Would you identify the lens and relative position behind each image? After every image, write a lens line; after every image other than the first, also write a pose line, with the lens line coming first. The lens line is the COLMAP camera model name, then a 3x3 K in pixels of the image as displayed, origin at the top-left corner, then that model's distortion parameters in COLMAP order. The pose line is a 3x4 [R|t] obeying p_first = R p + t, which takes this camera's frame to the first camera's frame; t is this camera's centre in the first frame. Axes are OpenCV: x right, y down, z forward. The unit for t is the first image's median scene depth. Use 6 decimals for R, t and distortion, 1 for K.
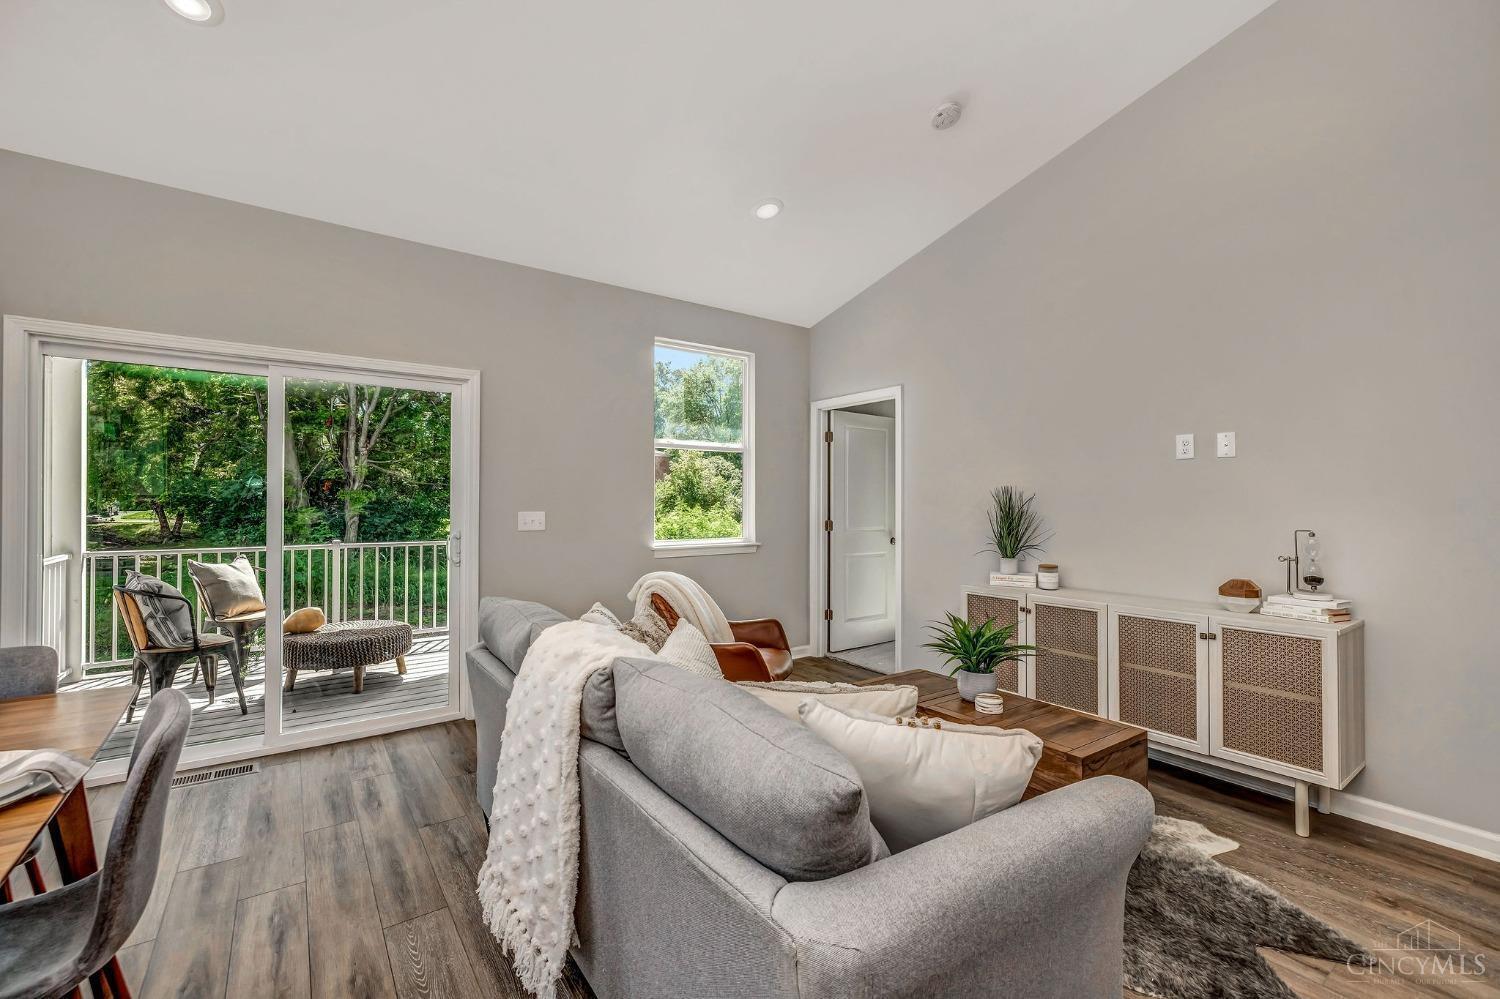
lens RADIAL K [[628.6, 0, 740.1], [0, 628.6, 496.7], [0, 0, 1]] dist [0.000926, 0.000281]
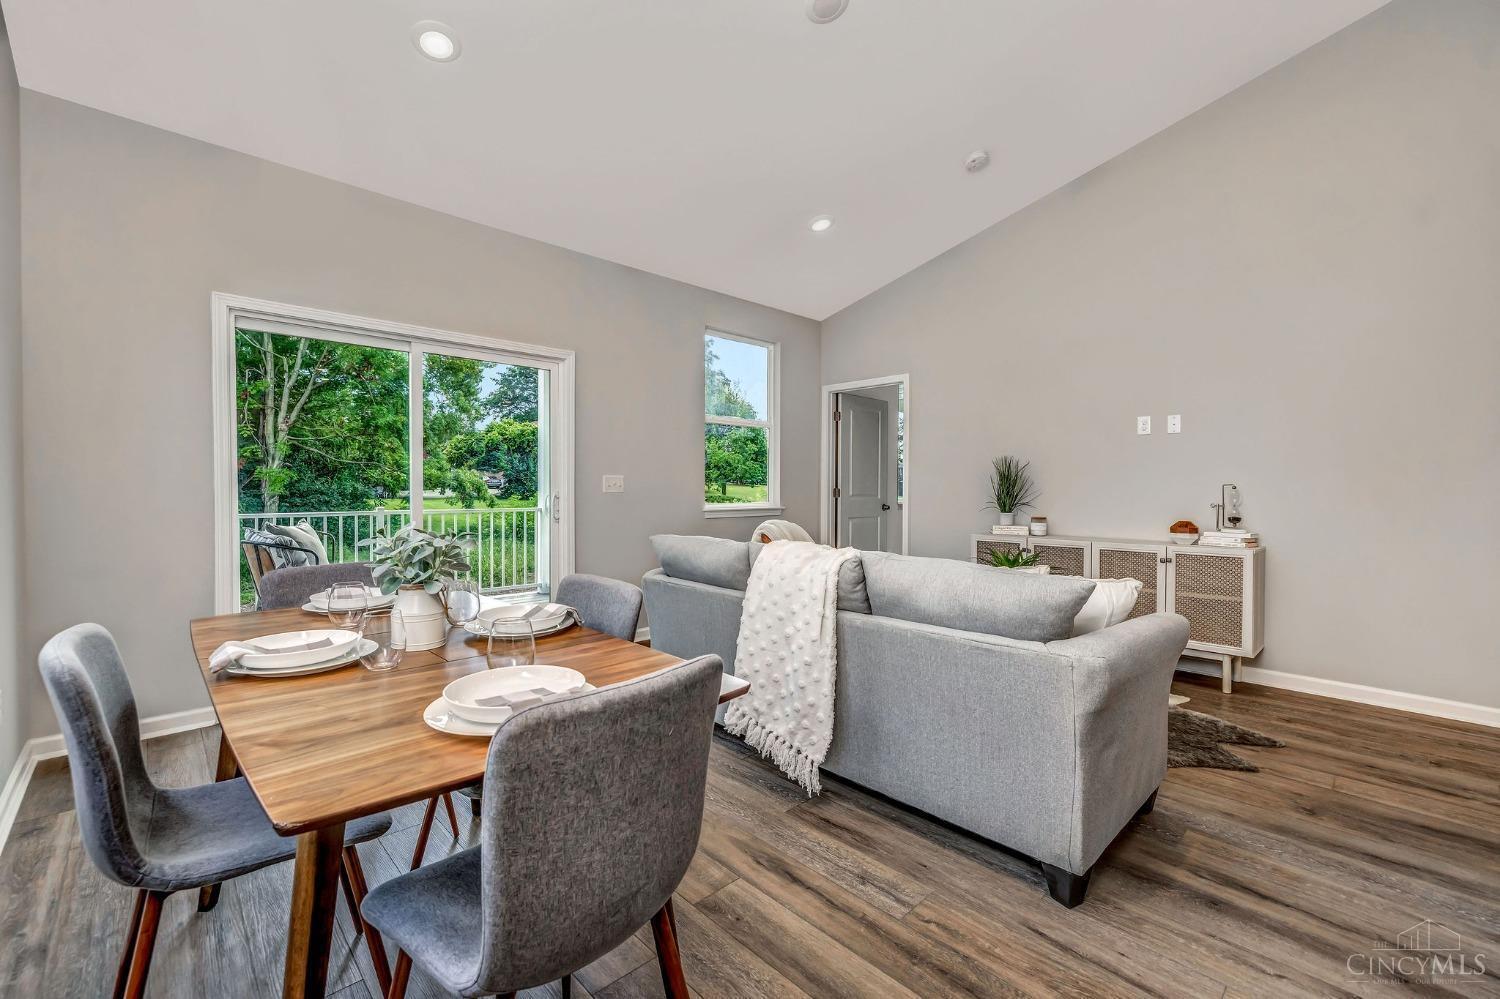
lens RADIAL K [[628.6, 0, 739.6], [0, 628.6, 496.8], [0, 0, 1]] dist [0.000926, 0.000281]
pose [[0.991082, -0.000493, 0.133250, -0.343864], [-0.002945, 0.999668, 0.025604, 0.042884], [-0.133219, -0.025768, 0.990752, -0.229687]]
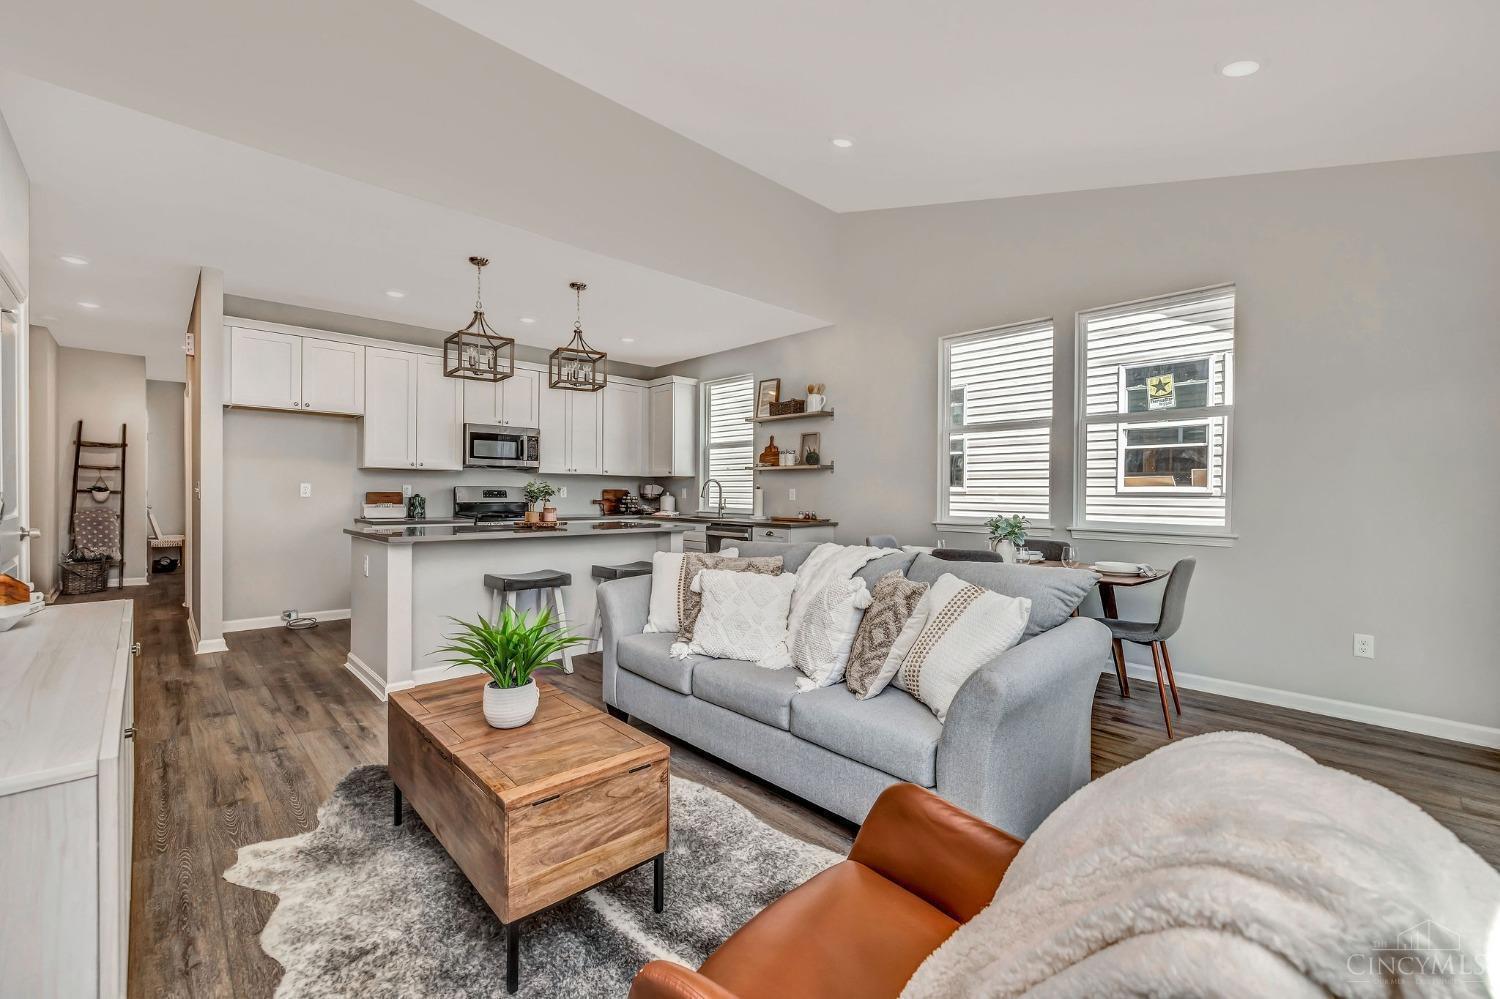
lens RADIAL K [[628.6, 0, 742.5], [0, 628.6, 496.3], [0, 0, 1]] dist [0.000926, 0.000281]
pose [[-0.991070, -0.010284, -0.132944, 0.183346], [-0.010153, 0.999947, -0.001666, 0.049708], [0.132954, -0.000302, -0.991122, 1.566901]]
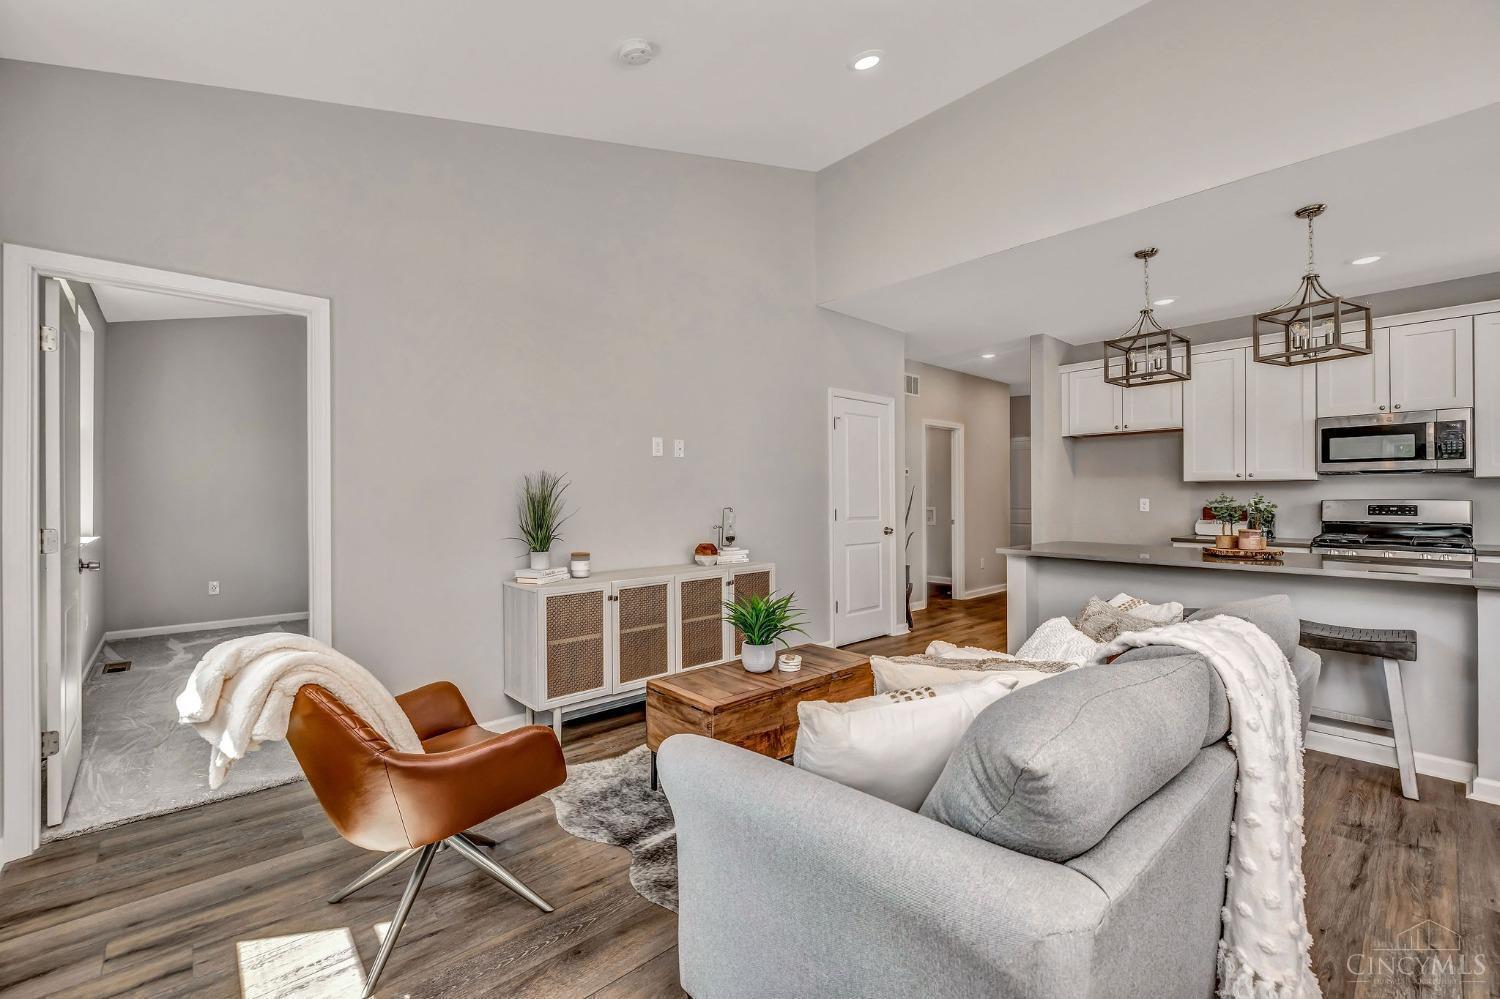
lens RADIAL K [[628.6, 0, 742.6], [0, 628.6, 498.6], [0, 0, 1]] dist [0.000926, 0.000281]
pose [[-0.108692, -0.004357, 0.994066, -0.616765], [-0.005765, 0.999976, 0.003752, 0.020988], [-0.994059, -0.005323, -0.108714, 1.017688]]
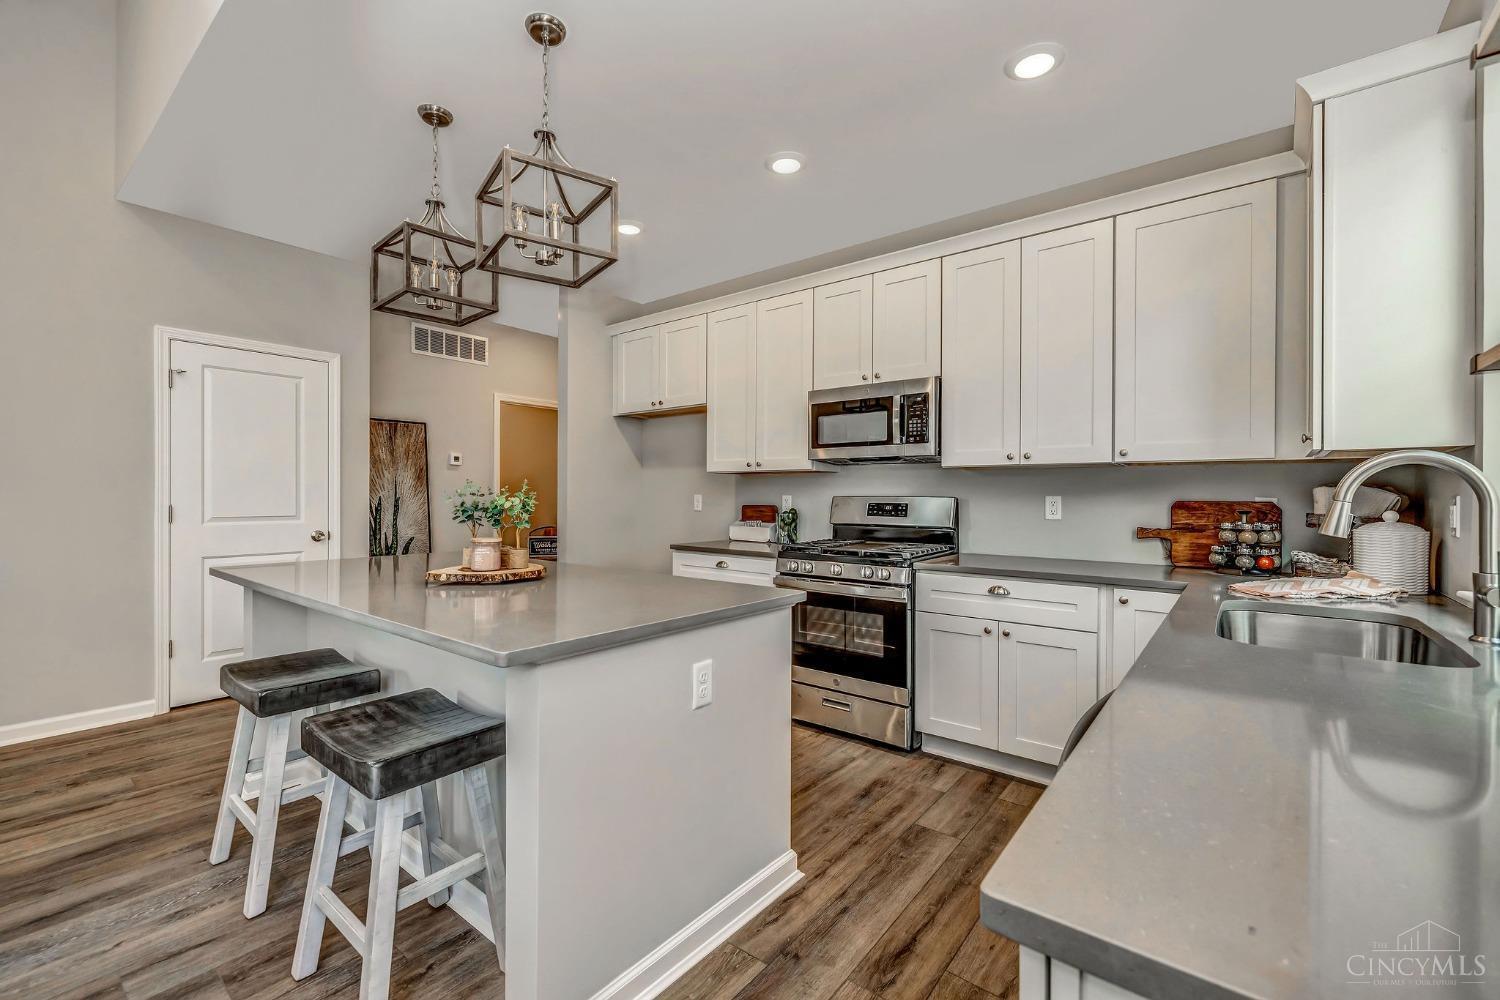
lens RADIAL K [[628.6, 0, 745.5], [0, 628.6, 496.6], [0, 0, 1]] dist [0.000926, 0.000281]
pose [[-0.268357, -0.003208, 0.963314, -0.348913], [-0.014135, 0.999900, -0.000608, 0.025252], [-0.963216, -0.013780, -0.268376, -0.152298]]
